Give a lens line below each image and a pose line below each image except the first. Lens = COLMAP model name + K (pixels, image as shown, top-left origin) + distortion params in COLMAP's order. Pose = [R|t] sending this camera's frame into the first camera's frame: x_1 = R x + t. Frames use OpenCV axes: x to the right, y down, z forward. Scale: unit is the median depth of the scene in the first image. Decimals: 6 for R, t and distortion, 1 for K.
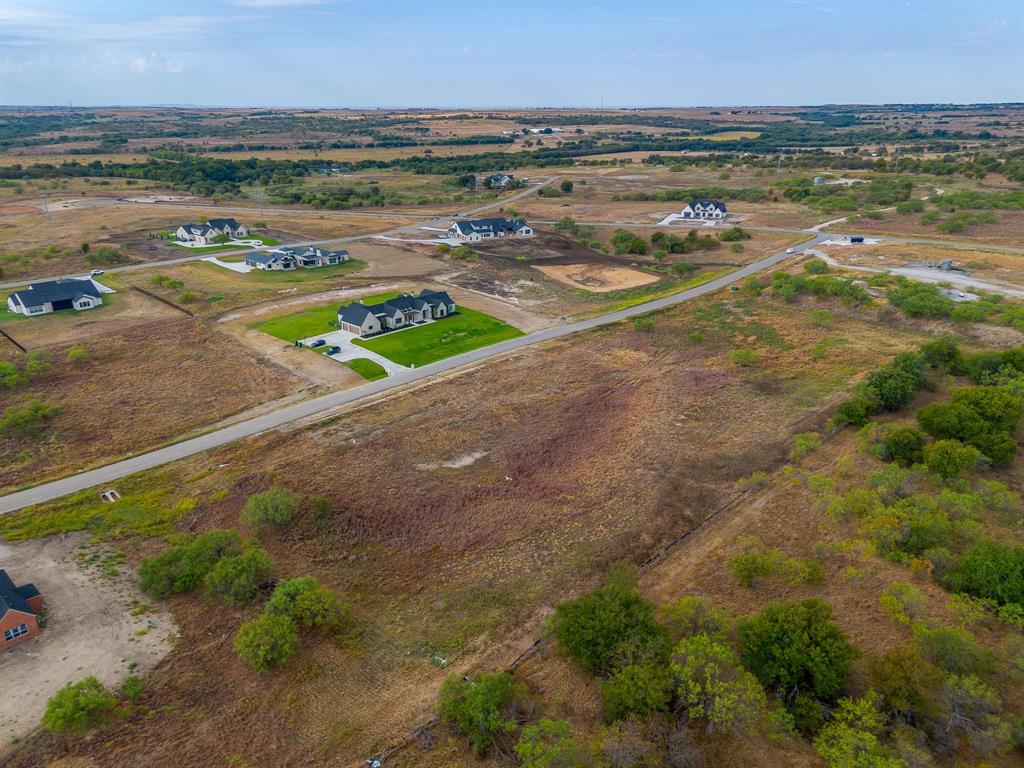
lens RADIAL K [[716.4, 0, 512.2], [0, 716.4, 403.0], [0, 0, 1]] dist [0.070995, -0.068089]
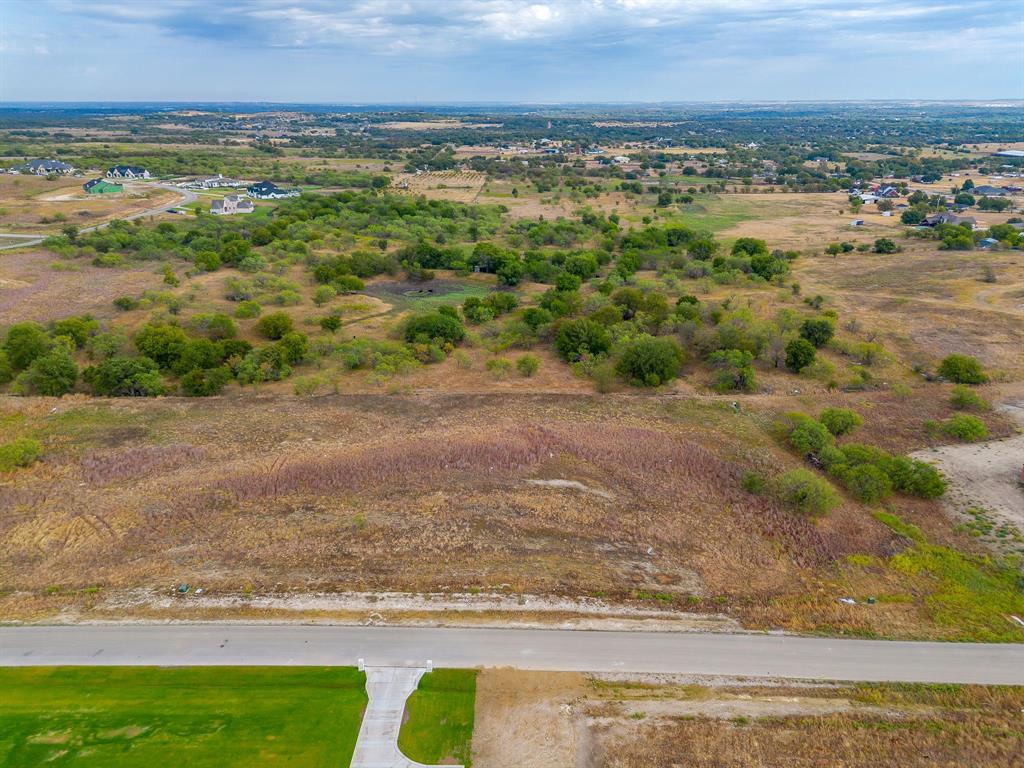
lens RADIAL K [[716.4, 0, 512.2], [0, 716.4, 403.0], [0, 0, 1]] dist [0.070995, -0.068089]
pose [[-0.675265, -0.282355, 0.681390, -0.397514], [0.286574, 0.750807, 0.595118, -0.350225], [-0.679627, 0.597131, -0.426078, 0.928281]]
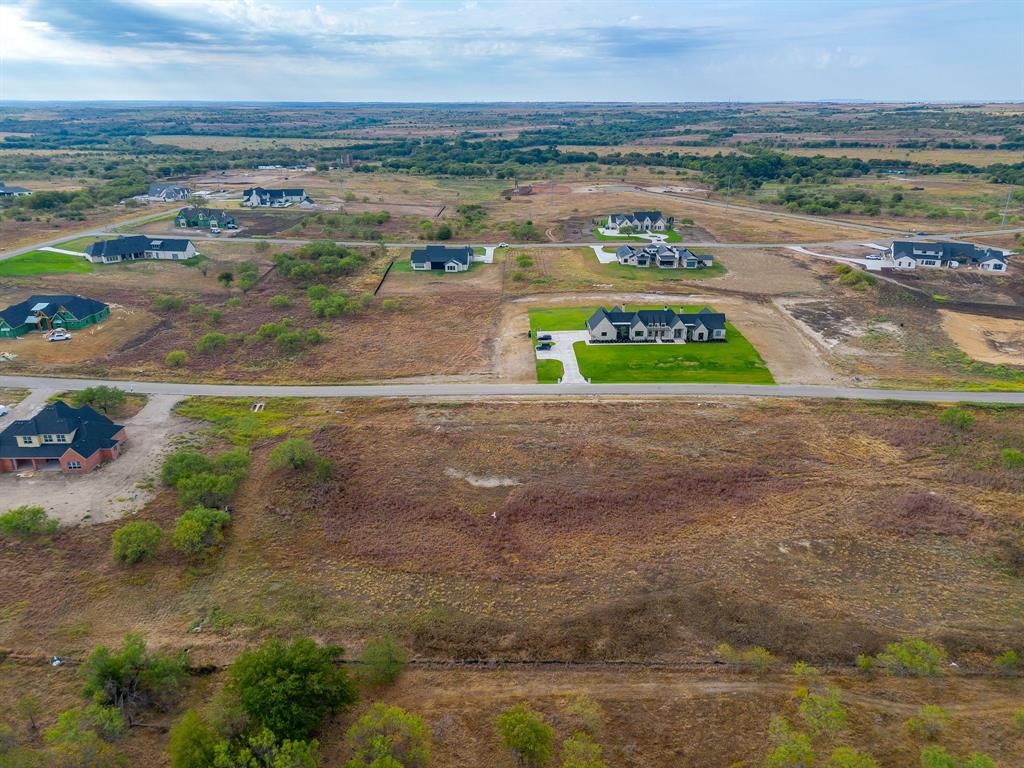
lens RADIAL K [[716.4, 0, 512.2], [0, 716.4, 403.0], [0, 0, 1]] dist [0.070995, -0.068089]
pose [[0.695189, 0.278127, -0.662840, 0.378313], [-0.274244, 0.954988, 0.113084, -0.091521], [0.664456, 0.103165, 0.740172, 0.219329]]
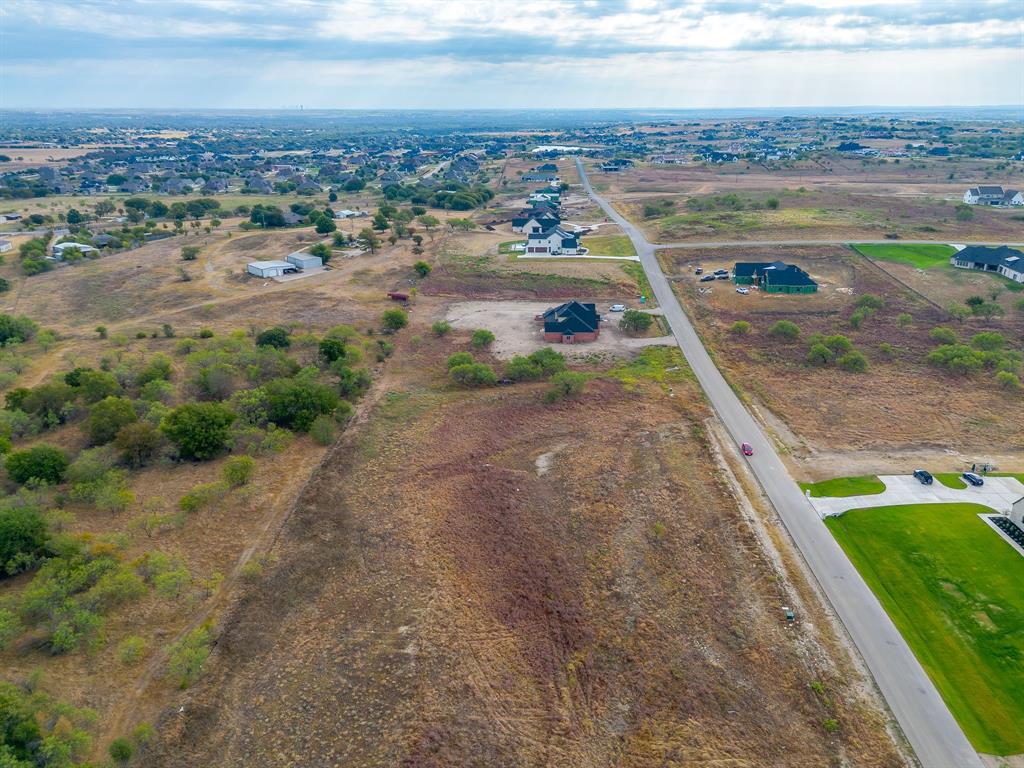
lens RADIAL K [[738.2, 0, 512.0], [0, 738.2, 384.0], [0, 0, 1]] dist [0.069423, -0.064652]
pose [[-0.743177, 0.237114, -0.625672, 0.398959], [-0.254785, 0.764364, 0.592311, -0.410118], [0.618686, 0.599603, -0.507645, 0.986970]]
